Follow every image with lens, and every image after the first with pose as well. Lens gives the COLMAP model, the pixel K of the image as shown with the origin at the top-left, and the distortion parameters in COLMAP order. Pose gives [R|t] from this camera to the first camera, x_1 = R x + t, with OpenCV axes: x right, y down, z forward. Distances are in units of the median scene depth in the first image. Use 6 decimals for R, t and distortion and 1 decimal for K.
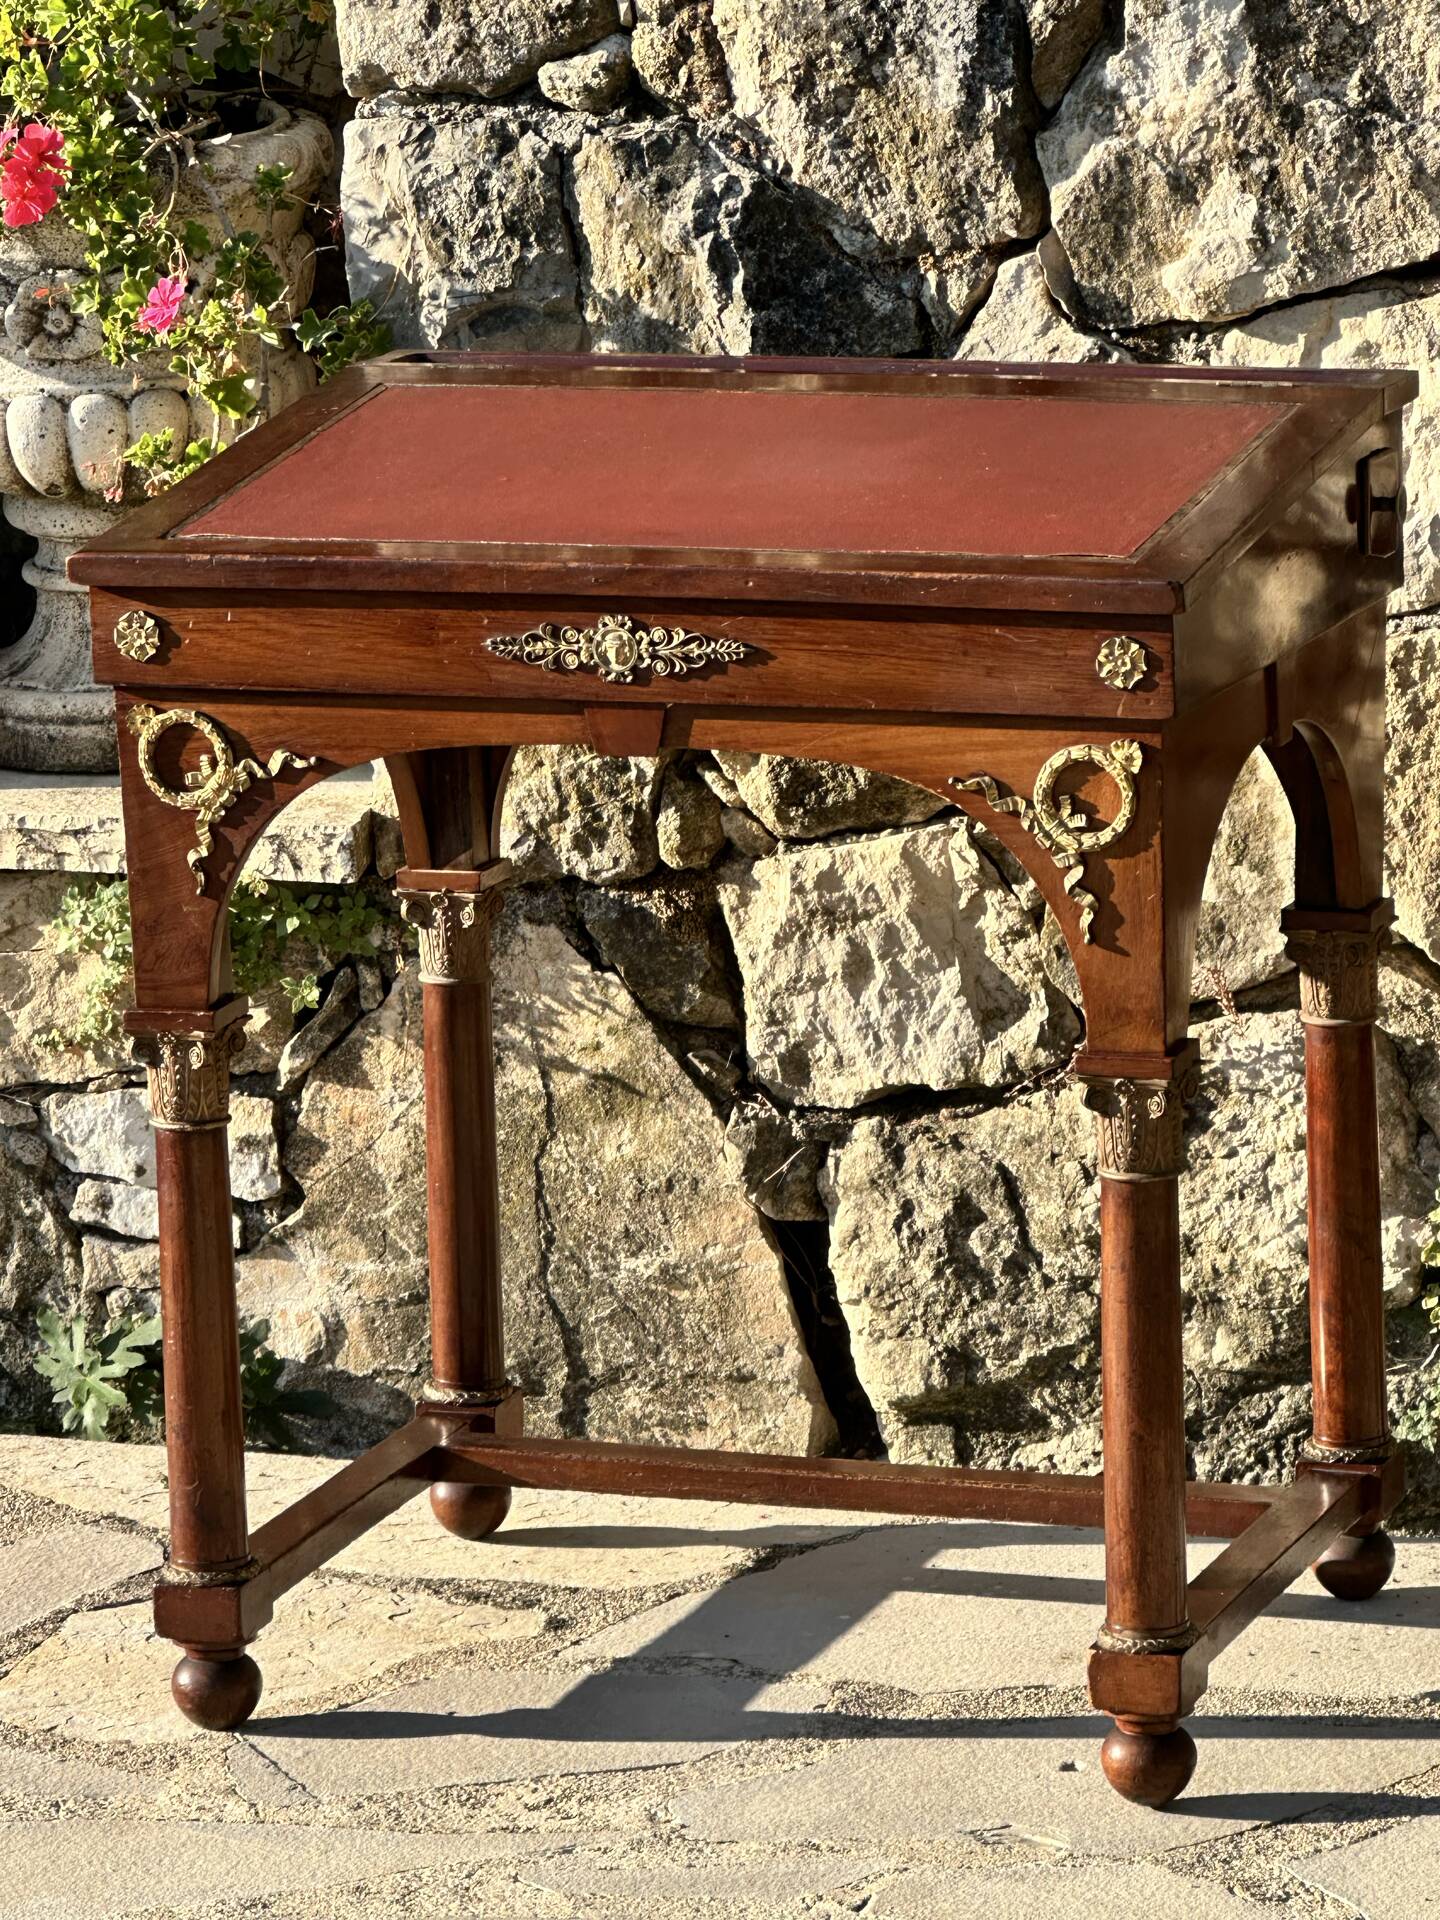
lens RADIAL K [[7679.8, 0, 720.0], [0, 7679.8, 960.0], [0, 0, 1]] dist [-0.648668, 19.667533]
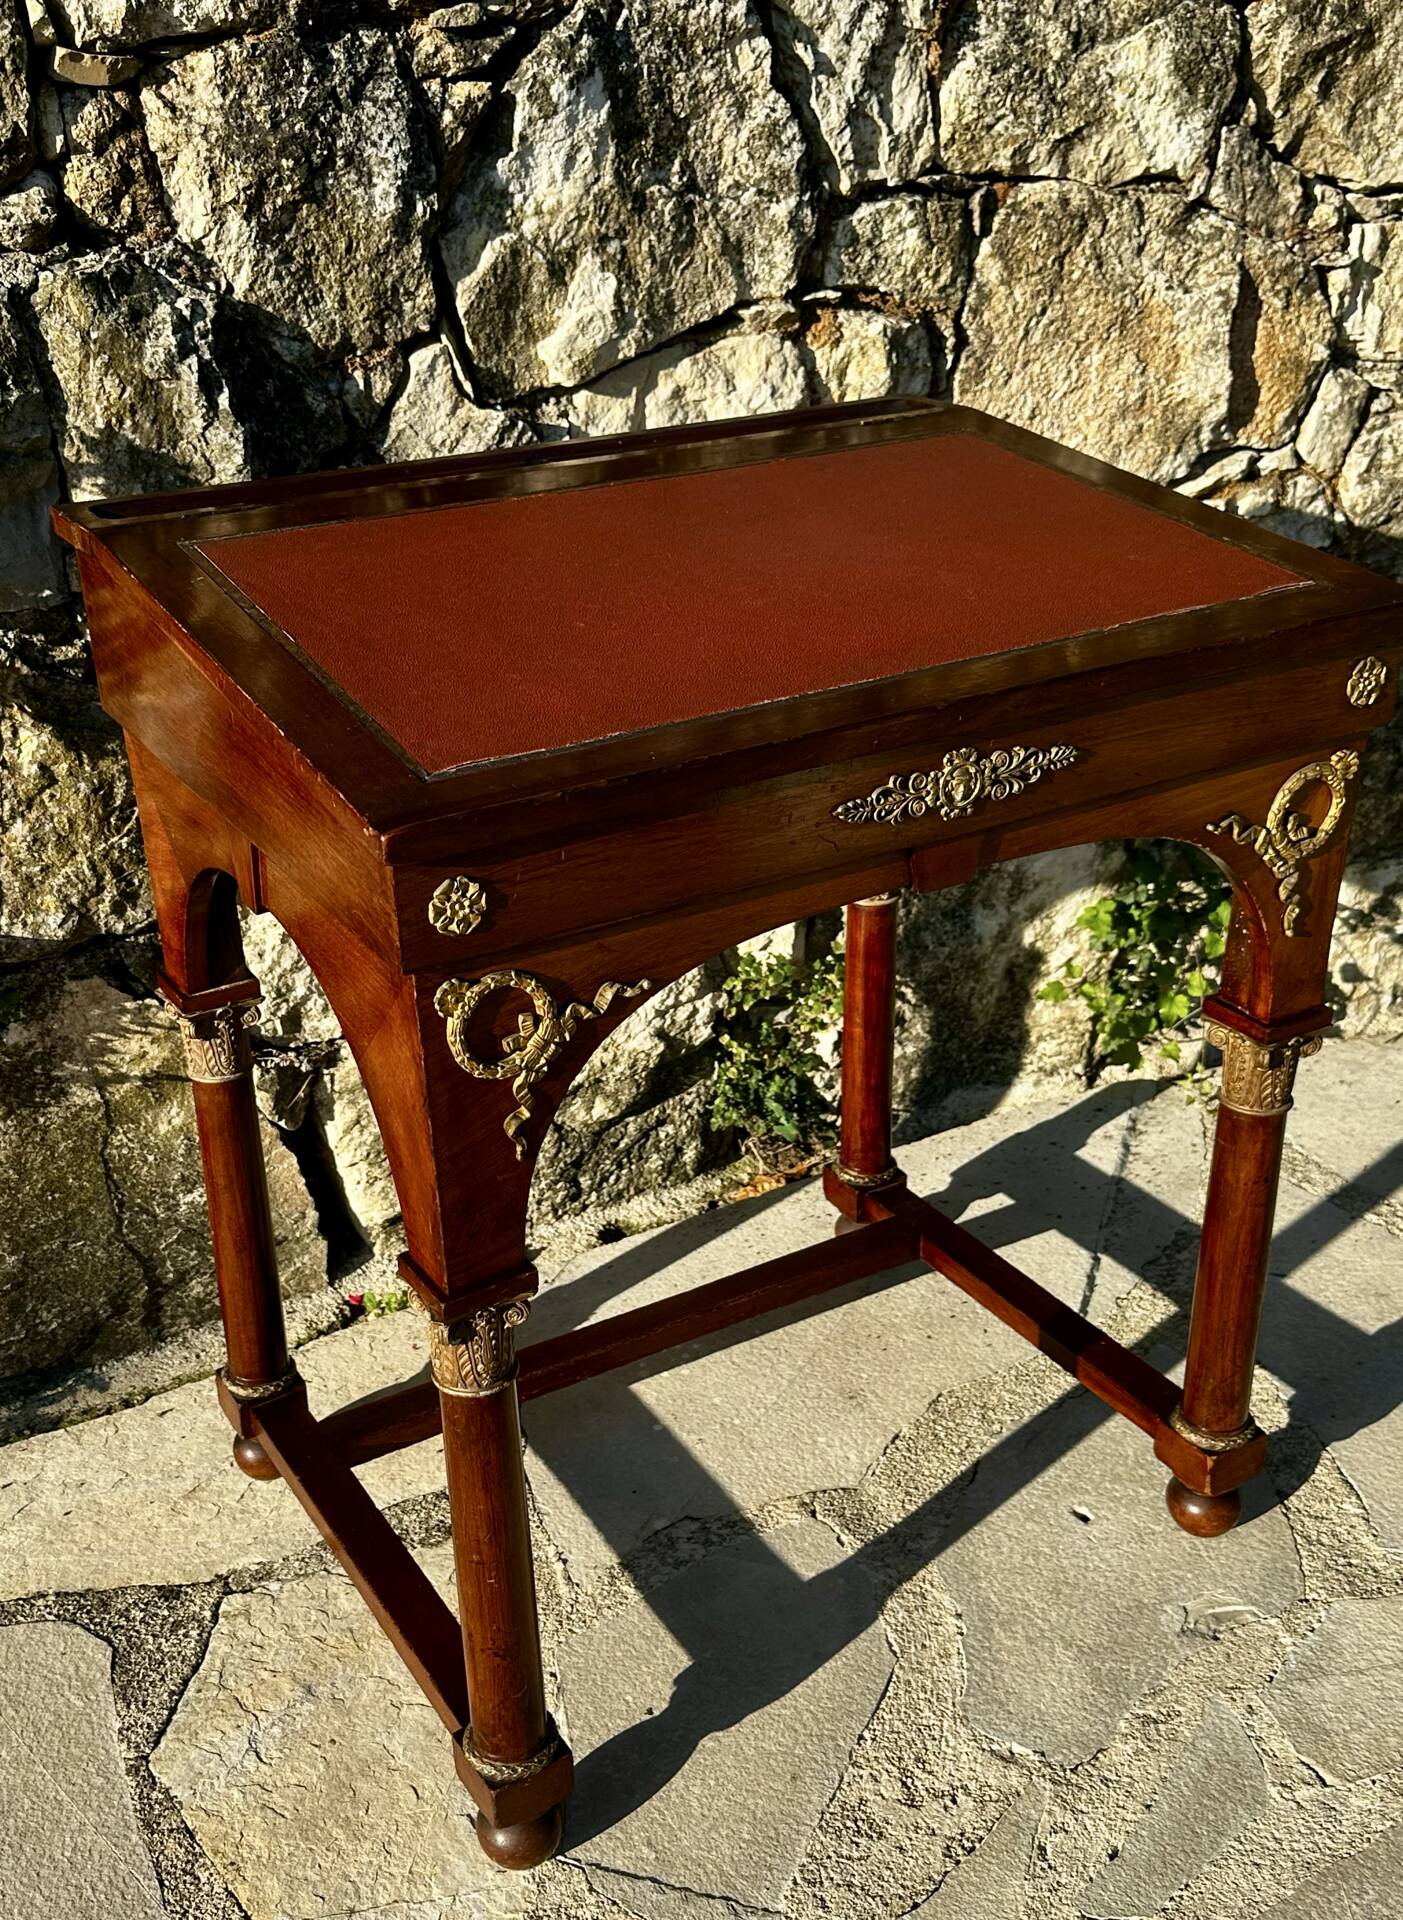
lens RADIAL K [[1938.1, 0, 611.5], [0, 1938.1, 1049.4], [0, 0, 1]] dist [0.165180, -0.381709]
pose [[0.660331, -0.341386, 0.668894, -0.186312], [0.165364, 0.934938, 0.313920, -0.080613], [-0.732542, -0.096680, 0.673821, 0.752476]]
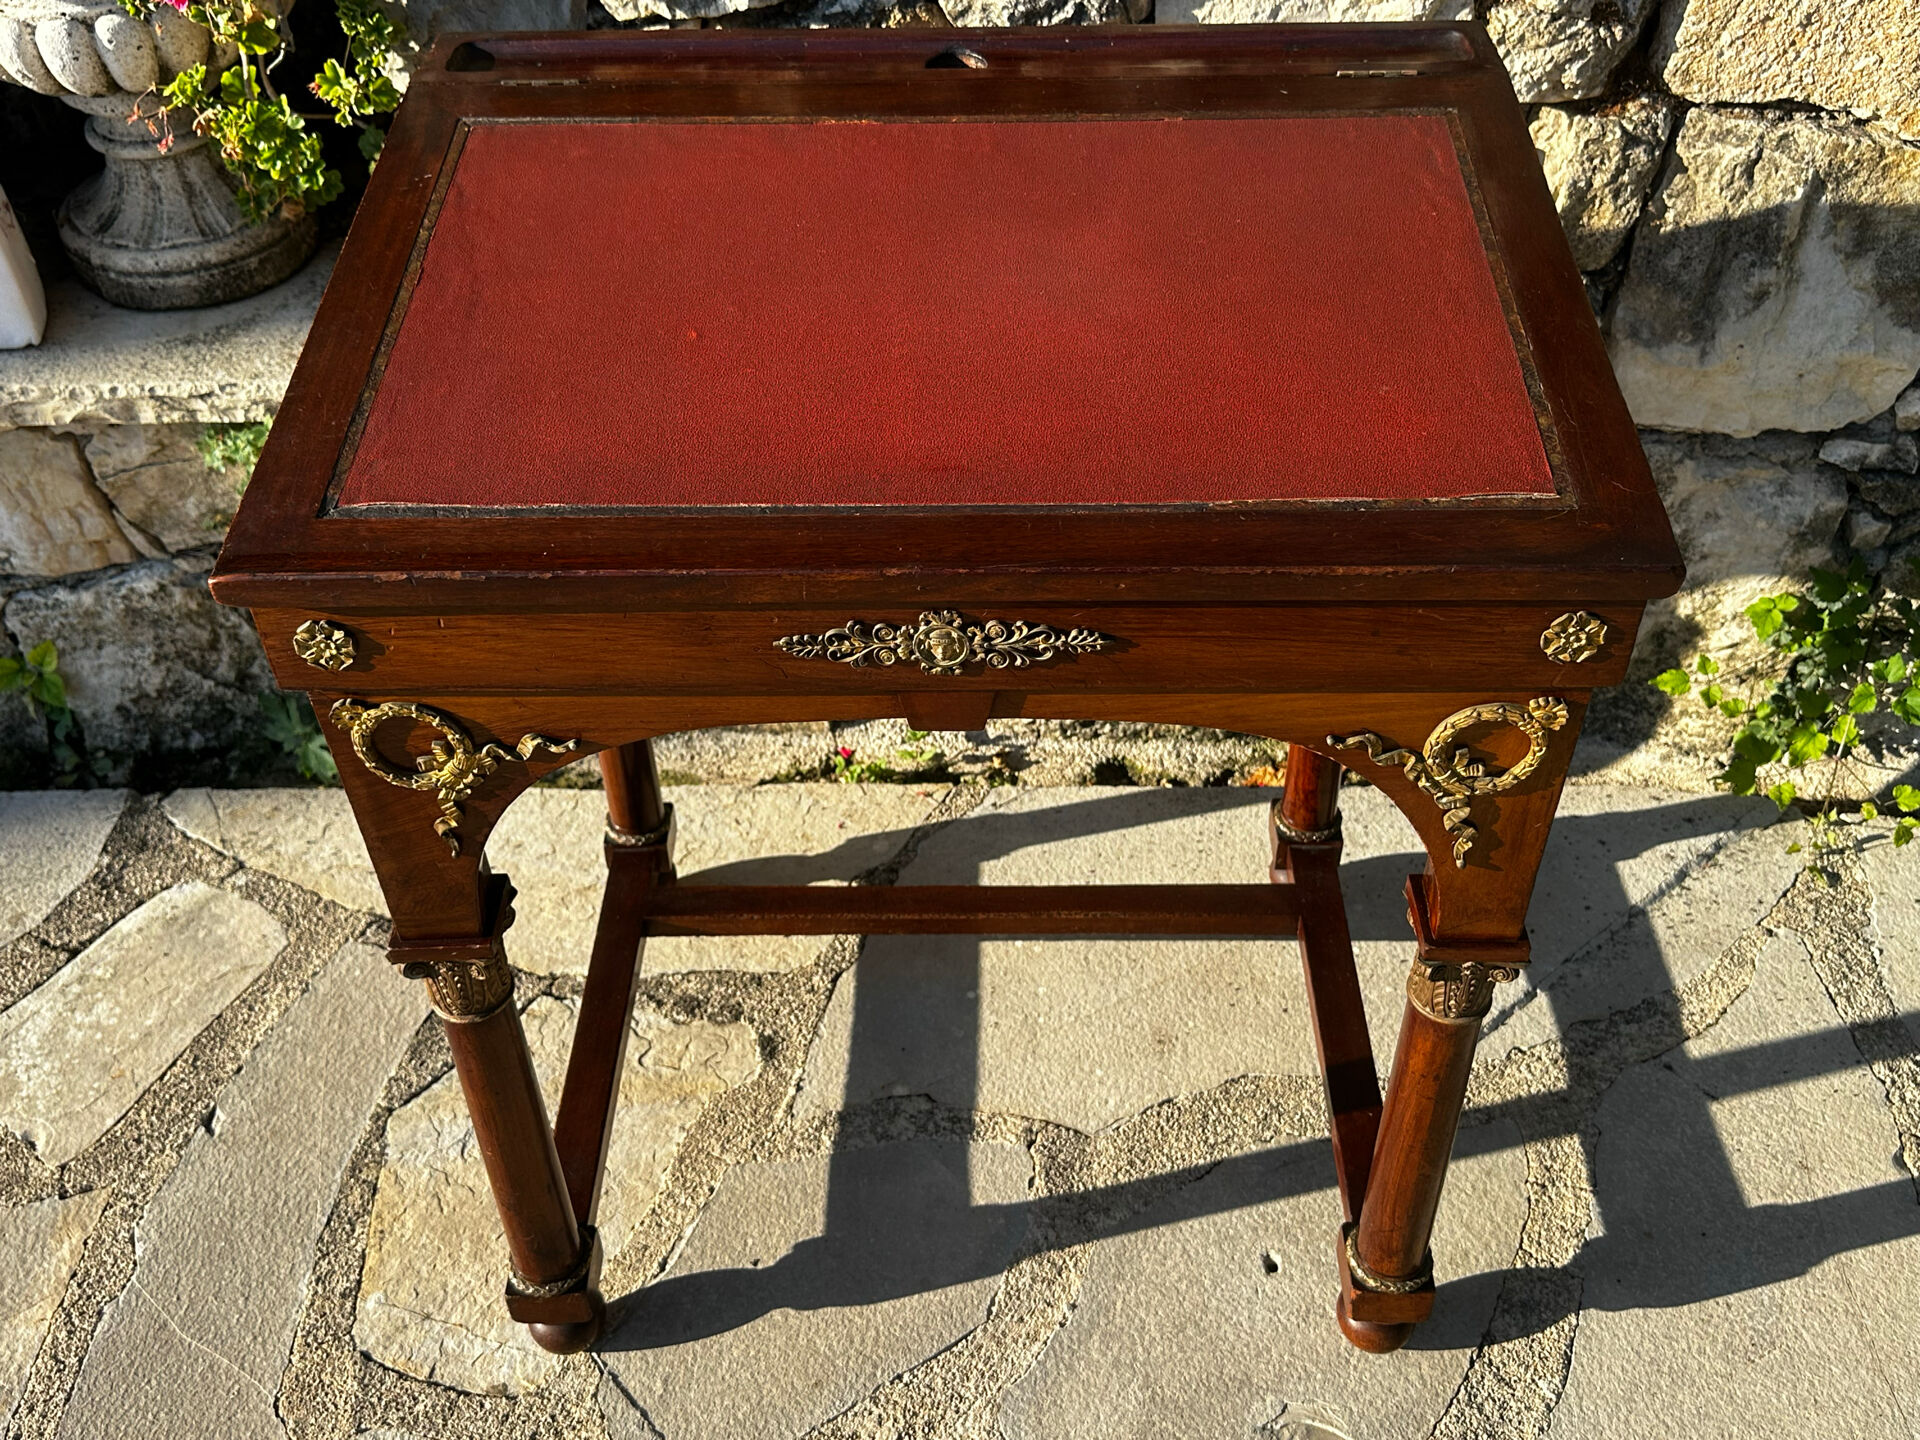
lens RADIAL K [[1815.7, 0, 957.3], [0, 1815.7, 737.9], [0, 0, 1]] dist [0.138193, -0.300802]
pose [[0.947309, -0.206131, 0.245185, -0.055255], [0.058602, 0.864042, 0.499997, -0.115106], [-0.314916, -0.459284, 0.830594, 0.718531]]
